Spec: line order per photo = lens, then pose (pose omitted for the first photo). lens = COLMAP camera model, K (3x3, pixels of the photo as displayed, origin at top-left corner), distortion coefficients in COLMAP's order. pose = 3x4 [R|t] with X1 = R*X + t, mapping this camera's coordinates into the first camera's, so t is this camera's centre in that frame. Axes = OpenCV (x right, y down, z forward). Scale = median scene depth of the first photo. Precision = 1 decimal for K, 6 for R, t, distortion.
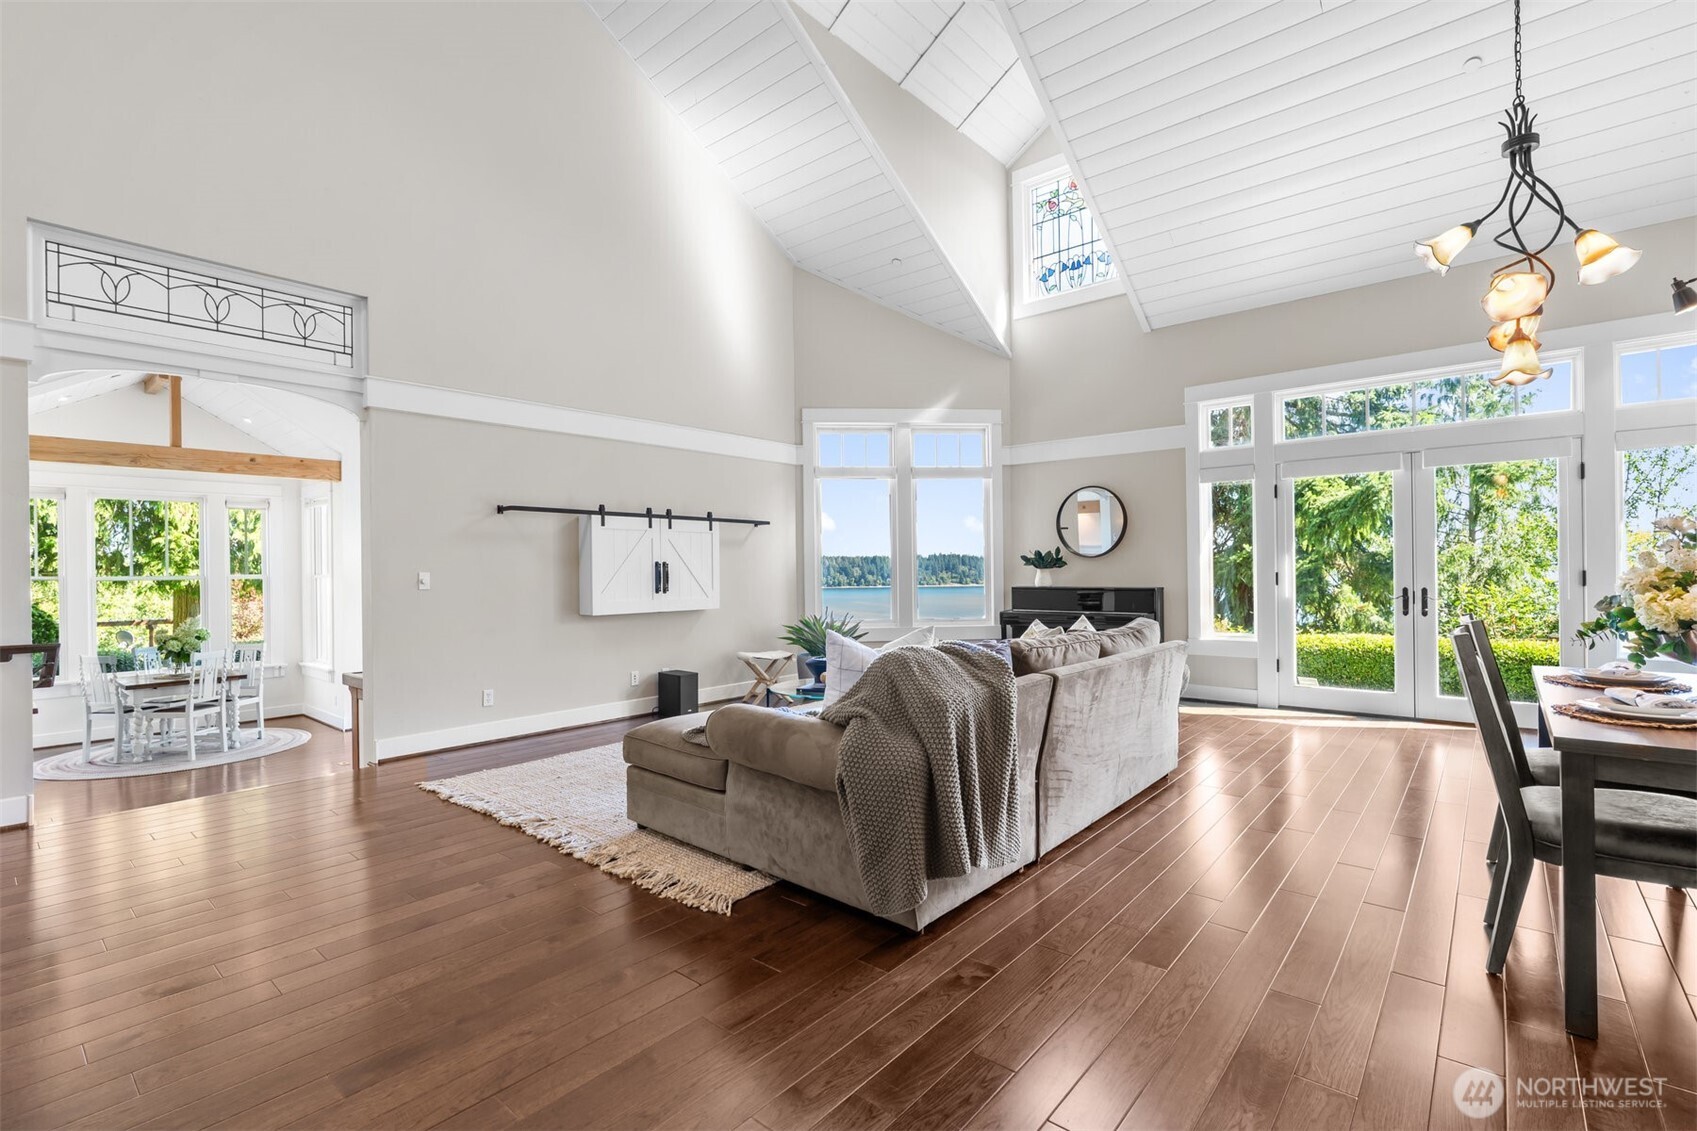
lens RADIAL K [[763.9, 0, 847.7], [0, 763.9, 564.3], [0, 0, 1]] dist [0.001500, 0.000077]
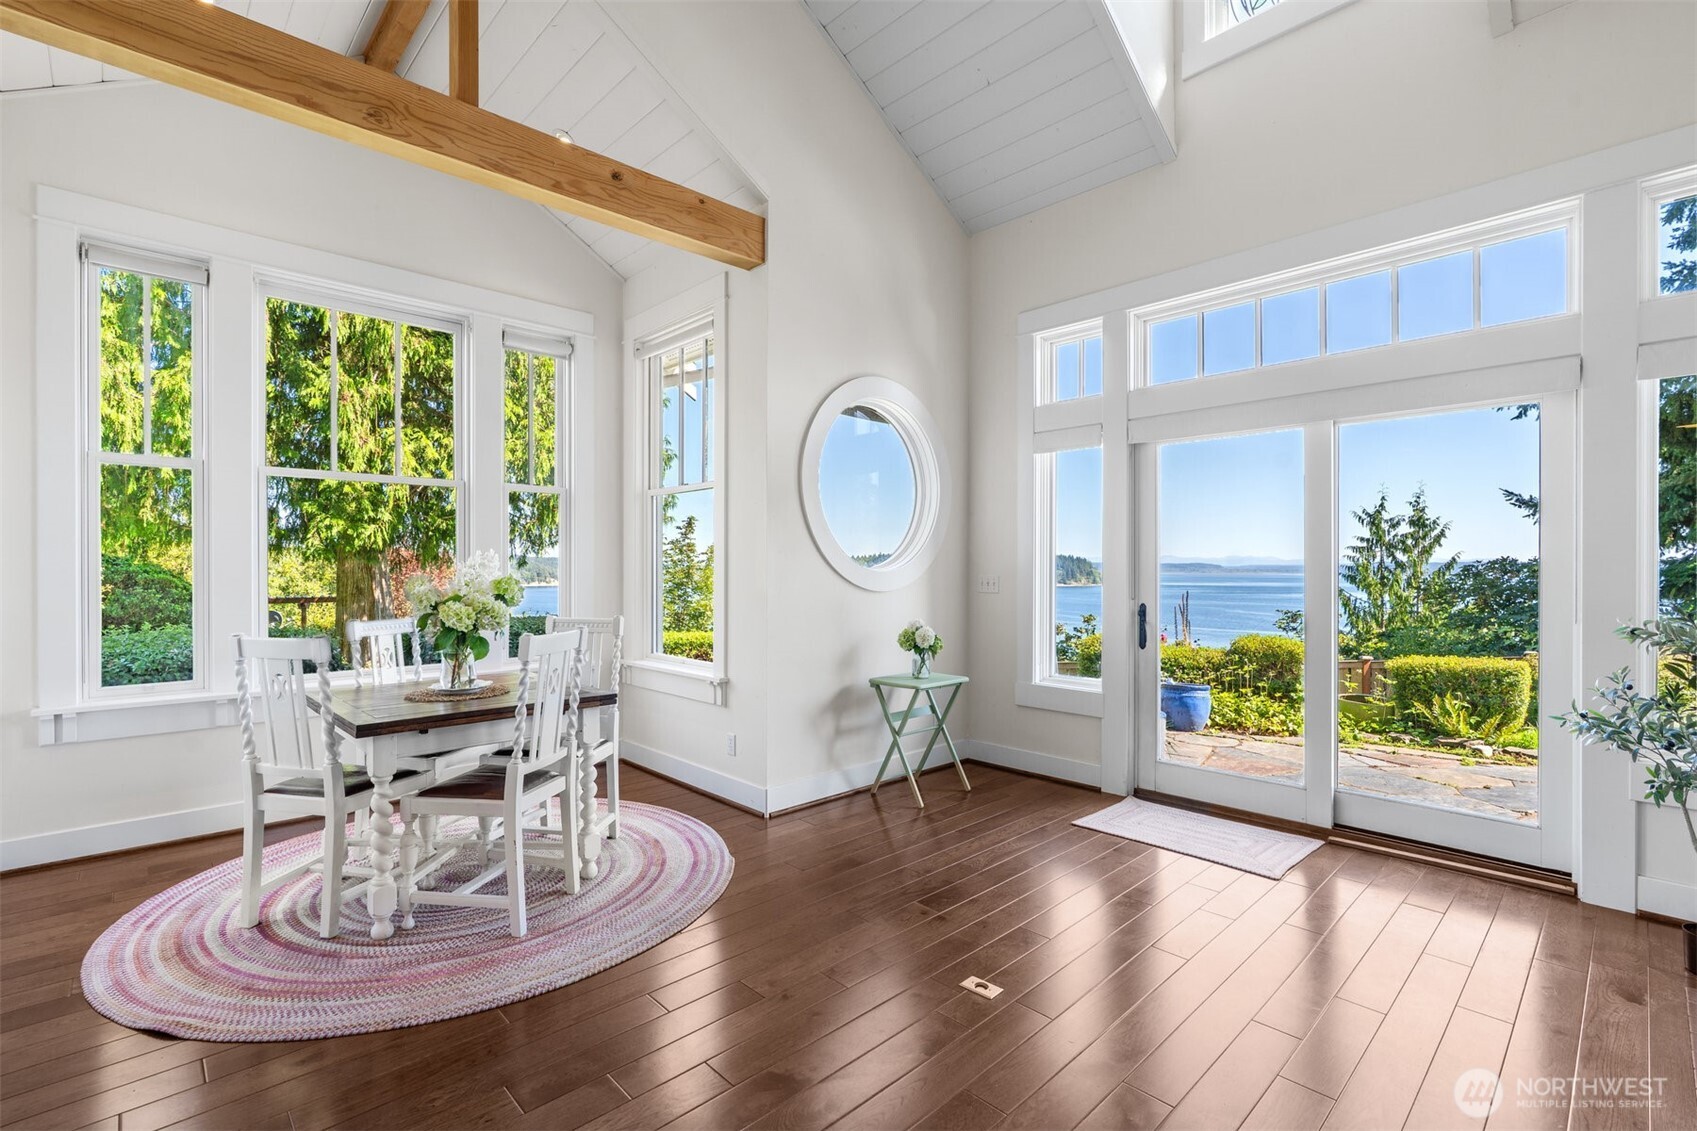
lens RADIAL K [[763.9, 0, 850.1], [0, 763.9, 568.7], [0, 0, 1]] dist [0.001500, 0.000077]
pose [[0.994093, 0.019962, -0.106677, -0.632781], [-0.019284, 0.999787, 0.007387, 0.075781], [0.106802, -0.005286, 0.994266, 0.627014]]
